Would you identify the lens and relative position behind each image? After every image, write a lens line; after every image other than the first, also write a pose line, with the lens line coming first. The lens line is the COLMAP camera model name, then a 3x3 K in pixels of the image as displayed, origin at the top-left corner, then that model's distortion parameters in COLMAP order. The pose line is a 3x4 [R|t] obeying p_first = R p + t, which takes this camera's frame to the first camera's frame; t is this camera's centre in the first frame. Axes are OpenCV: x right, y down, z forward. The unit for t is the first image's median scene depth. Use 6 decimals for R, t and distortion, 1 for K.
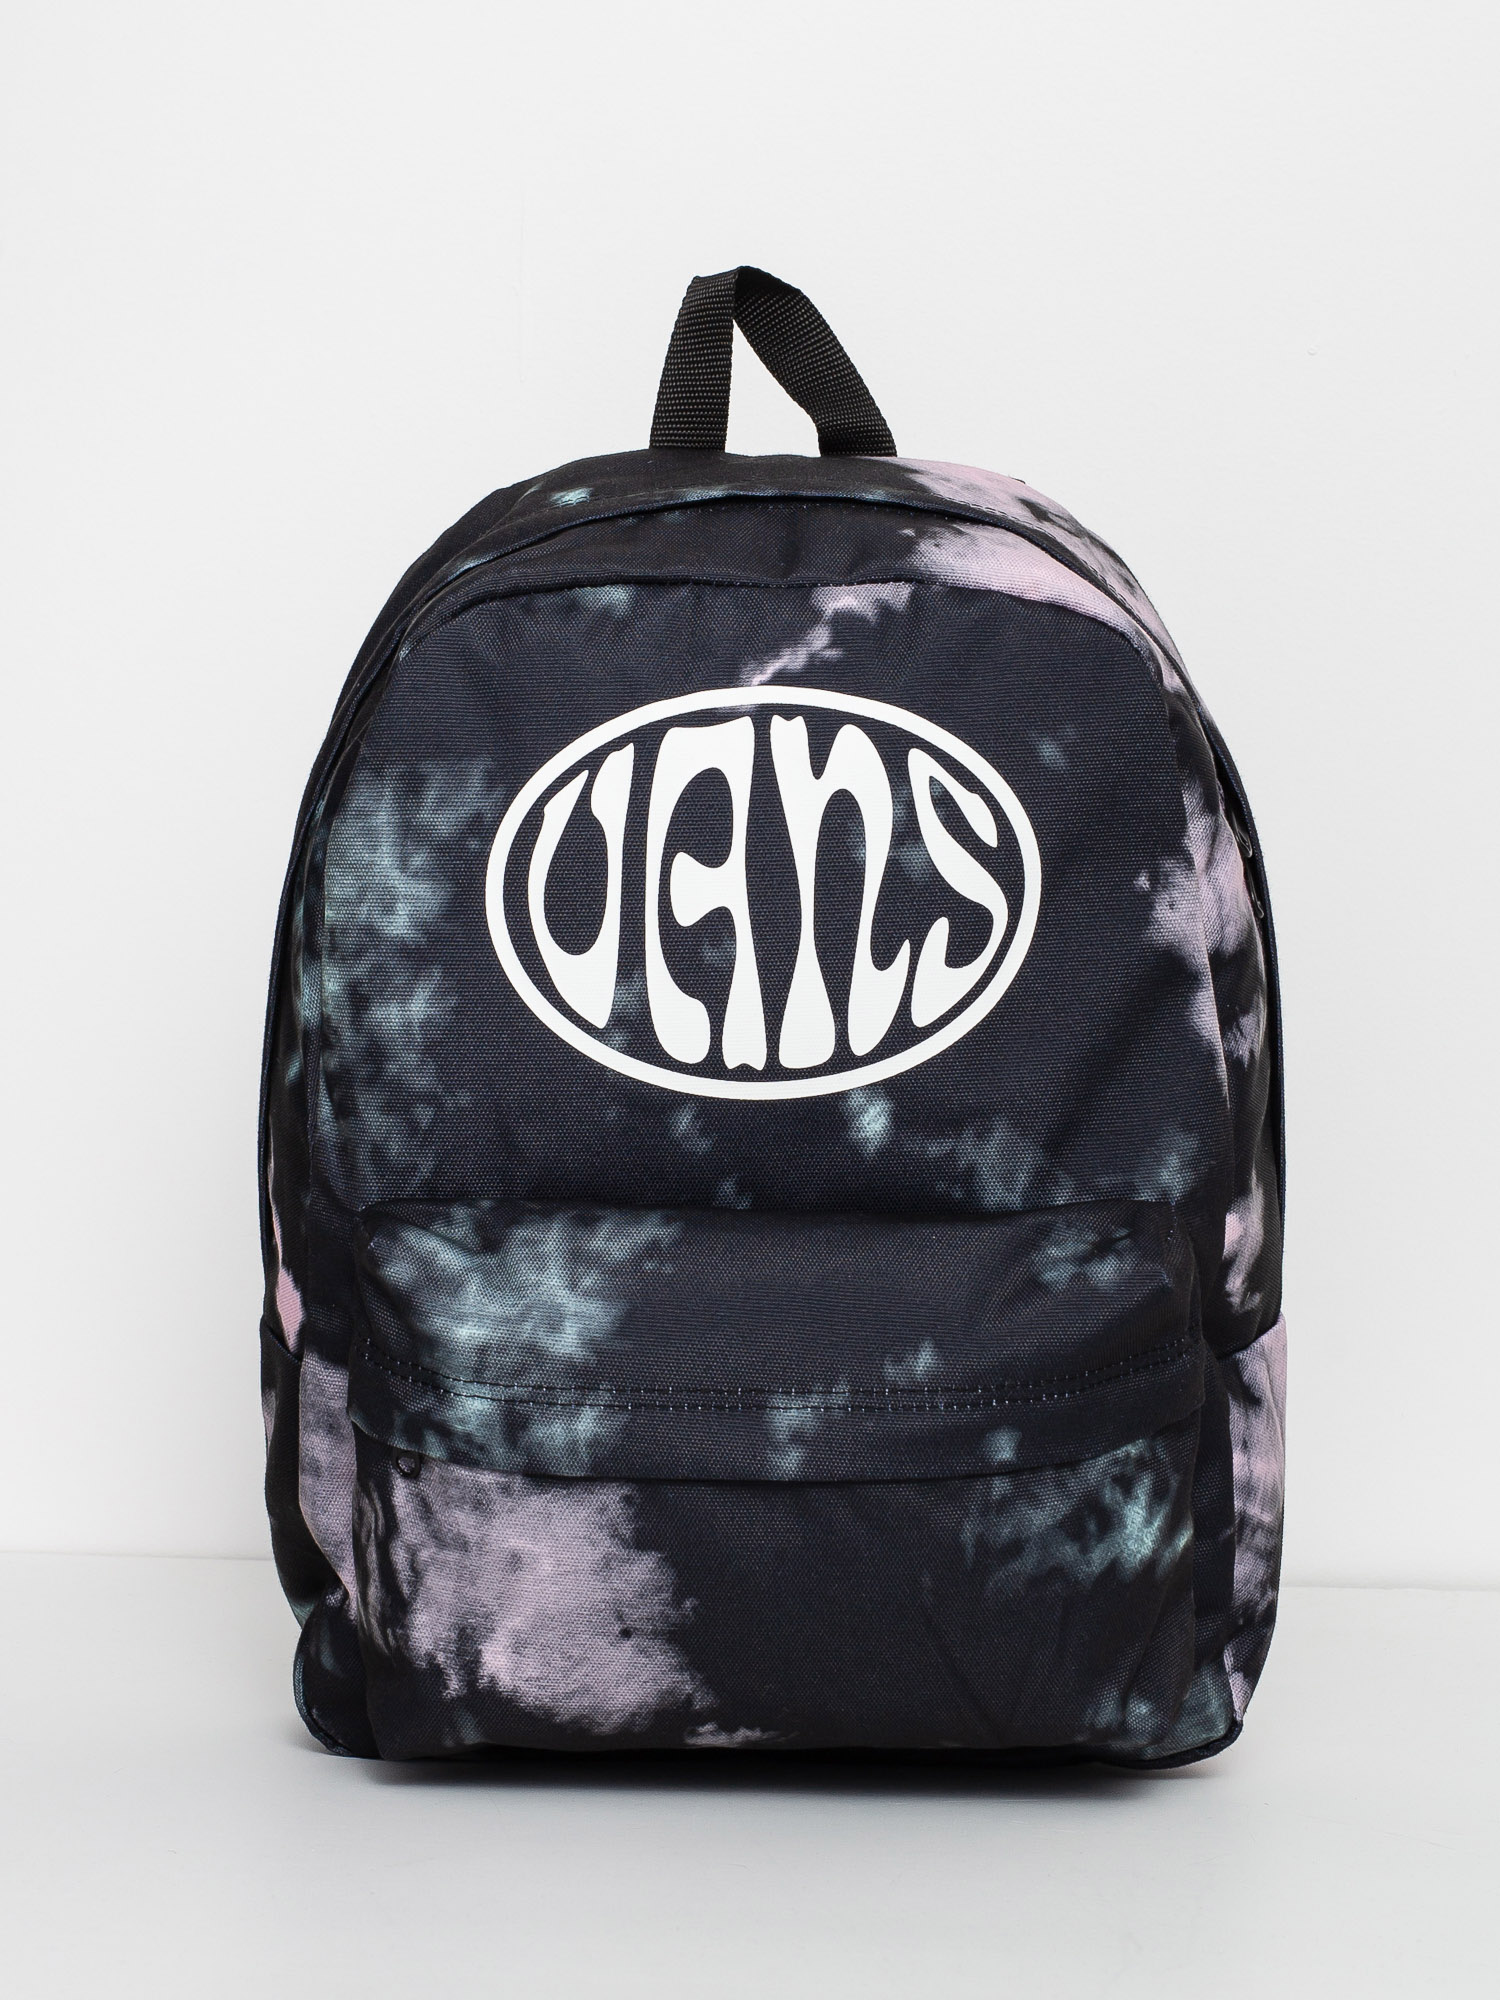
lens RADIAL K [[3091.6, 0, 750.0], [0, 3091.6, 1000.0], [0, 0, 1]] dist [-0.020971, -0.242940]
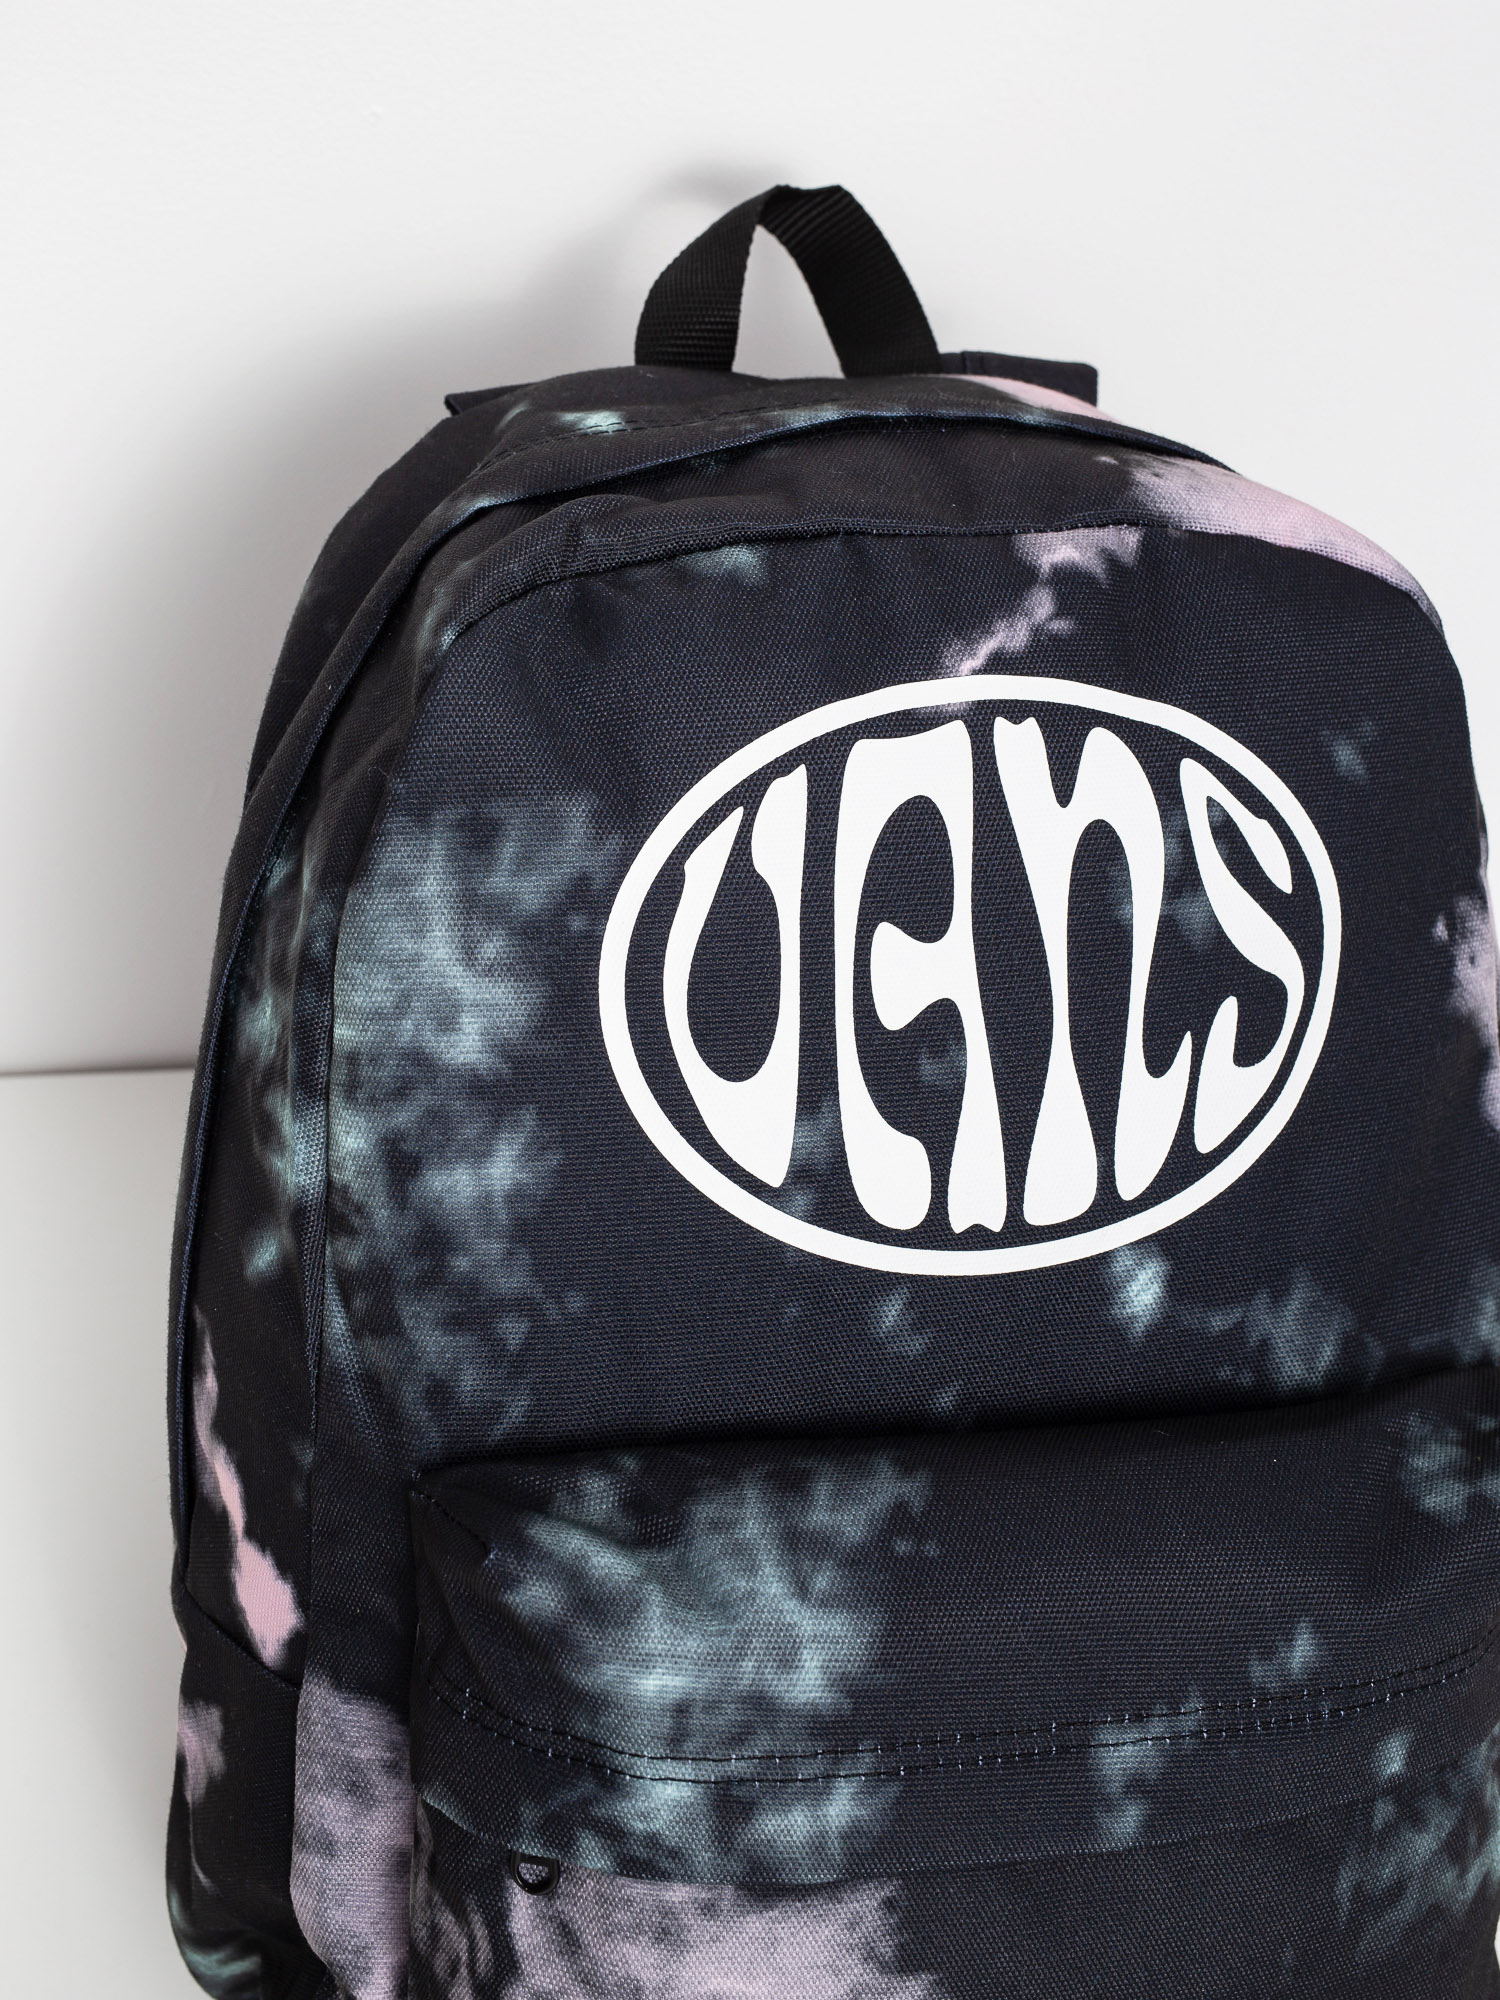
lens RADIAL K [[2769.4, 0, 750.4], [0, 2769.4, 946.8], [0, 0, 1]] dist [-0.018202, 0.029201]
pose [[0.979223, -0.044783, 0.197780, -0.170547], [0.046830, 0.998887, -0.005687, -0.039920], [-0.197305, 0.014831, 0.980230, 0.405867]]
